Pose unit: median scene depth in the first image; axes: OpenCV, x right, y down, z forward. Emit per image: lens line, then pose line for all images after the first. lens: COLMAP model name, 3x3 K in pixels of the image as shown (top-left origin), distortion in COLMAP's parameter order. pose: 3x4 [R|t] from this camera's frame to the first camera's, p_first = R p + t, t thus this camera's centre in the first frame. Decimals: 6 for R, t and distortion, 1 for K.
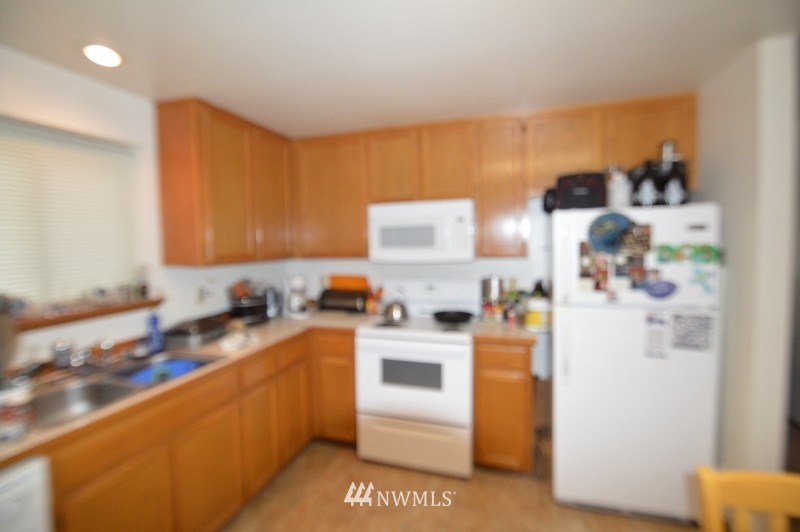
lens RADIAL K [[370.1, 0, 400.0], [0, 370.1, 266.0], [0, 0, 1]] dist [-0.000145, 0.000010]
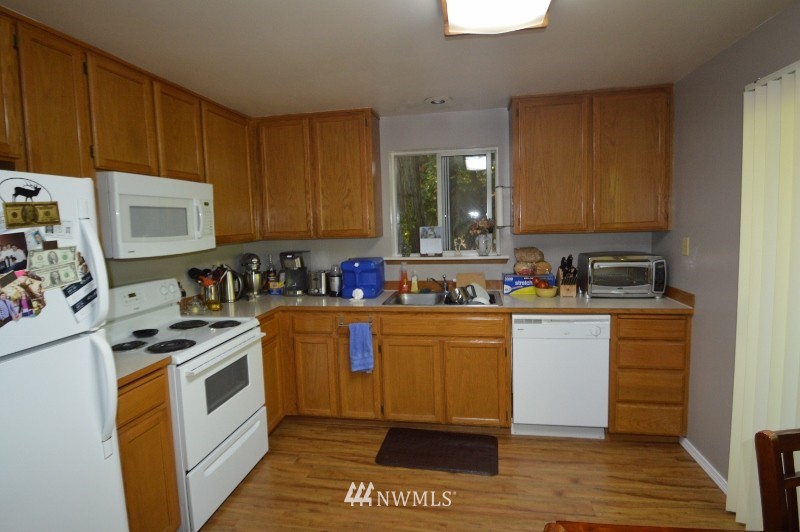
lens RADIAL K [[414.7, 0, 402.7], [0, 414.7, 256.3], [0, 0, 1]] dist [-0.003426, -0.015105]
pose [[-0.158863, -0.057892, 0.985602, -1.221102], [0.094668, 0.992786, 0.073573, -0.037744], [-0.982751, 0.104993, -0.152237, 0.914705]]
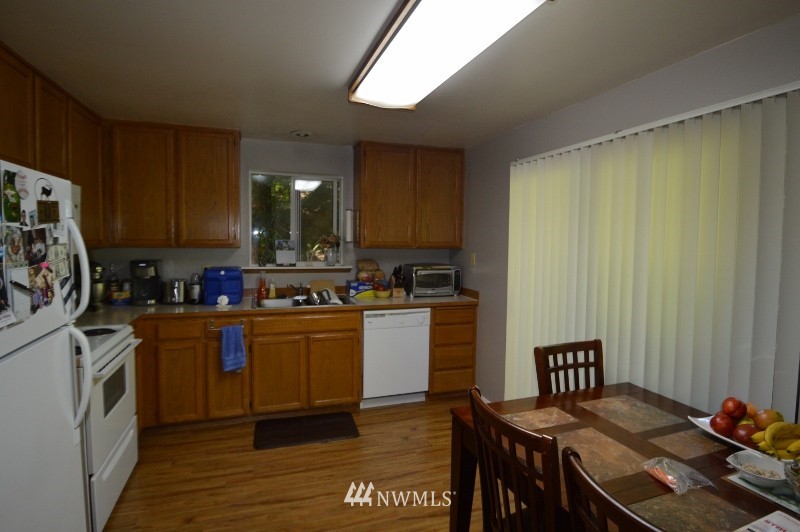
lens RADIAL K [[414.7, 0, 402.7], [0, 414.7, 256.3], [0, 0, 1]] dist [-0.003426, -0.015105]
pose [[-0.620363, -0.023822, 0.783953, -1.412021], [0.048421, 0.996469, 0.068596, -0.053082], [-0.782819, 0.080514, -0.617019, 1.322755]]
